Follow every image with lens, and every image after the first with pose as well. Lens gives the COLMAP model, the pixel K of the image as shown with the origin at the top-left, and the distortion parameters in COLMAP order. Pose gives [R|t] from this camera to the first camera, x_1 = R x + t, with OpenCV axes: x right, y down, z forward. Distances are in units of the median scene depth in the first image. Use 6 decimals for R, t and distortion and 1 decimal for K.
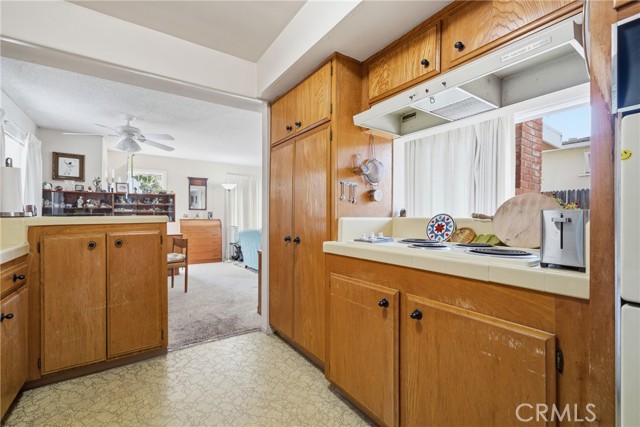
lens RADIAL K [[277.8, 0, 320.0], [0, 277.8, 213.5], [0, 0, 1]] dist [-0.000295, -0.000059]
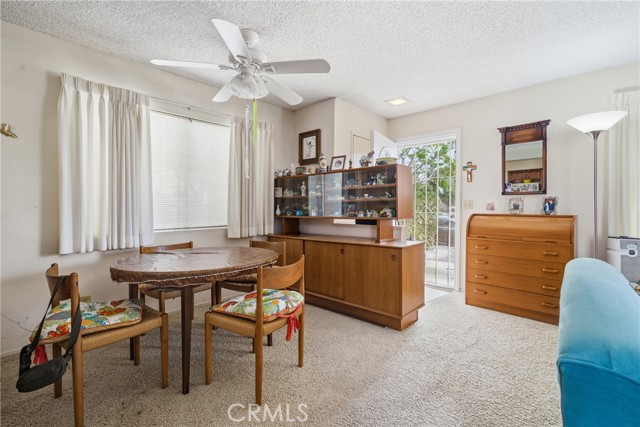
lens RADIAL K [[277.8, 0, 320.0], [0, 277.8, 213.5], [0, 0, 1]] dist [-0.000295, -0.000059]
pose [[0.211931, 0.021317, -0.977052, -0.057557], [0.004640, 0.999729, 0.022818, 0.006579], [0.977274, -0.009370, 0.211775, 0.581540]]
